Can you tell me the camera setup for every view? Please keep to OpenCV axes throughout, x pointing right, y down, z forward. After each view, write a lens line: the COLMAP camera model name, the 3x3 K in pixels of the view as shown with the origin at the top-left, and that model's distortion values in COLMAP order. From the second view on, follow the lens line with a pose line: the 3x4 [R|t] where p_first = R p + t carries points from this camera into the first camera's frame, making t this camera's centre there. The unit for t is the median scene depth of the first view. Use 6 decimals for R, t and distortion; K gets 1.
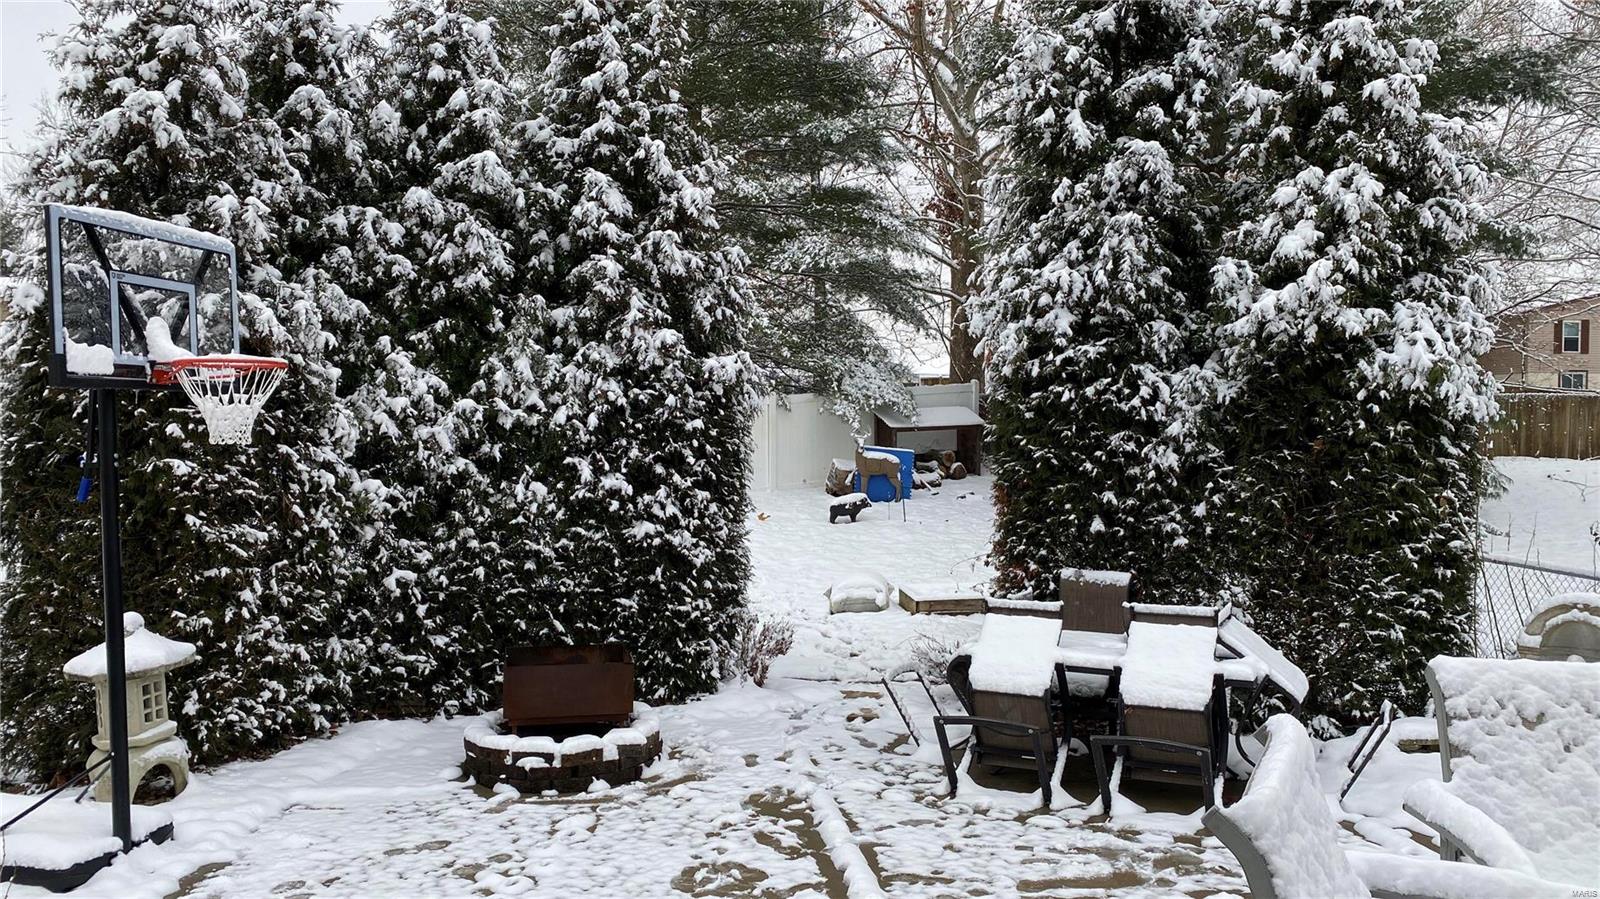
lens RADIAL K [[1223.9, 0, 798.8], [0, 1223.9, 441.5], [0, 0, 1]] dist [0.097593, -0.271545]
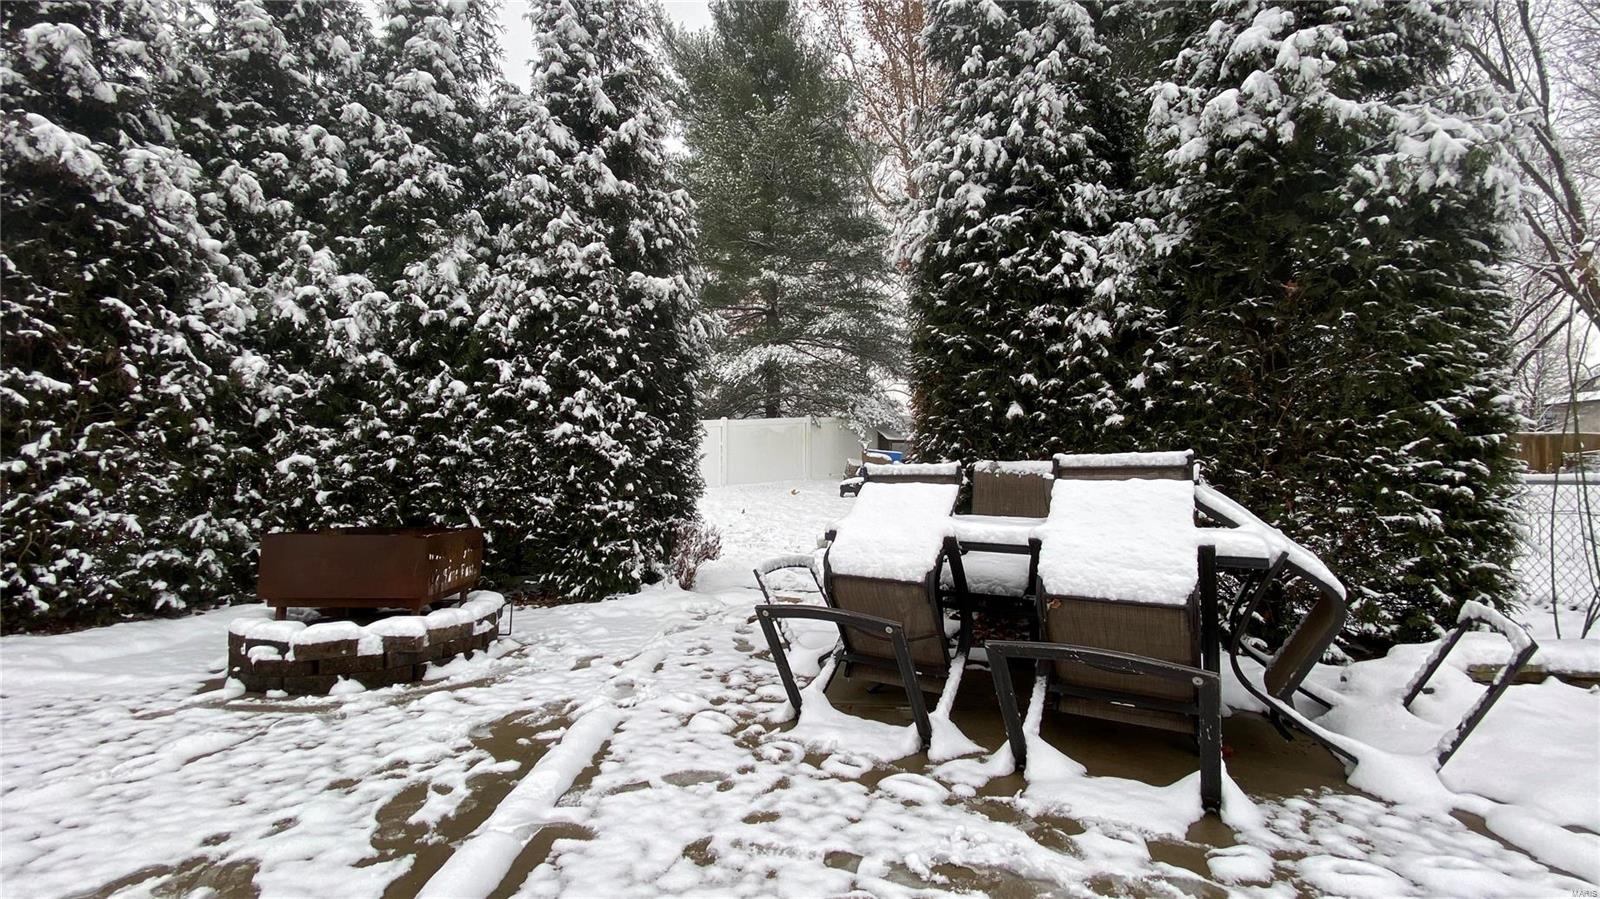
lens RADIAL K [[652.4, 0, 795.0], [0, 652.4, 445.7], [0, 0, 1]] dist [0.019436, -0.023169]
pose [[0.993714, 0.001149, -0.111939, 0.137611], [-0.008267, 0.997970, -0.063142, 0.126787], [0.111640, 0.063670, 0.991707, 0.515064]]
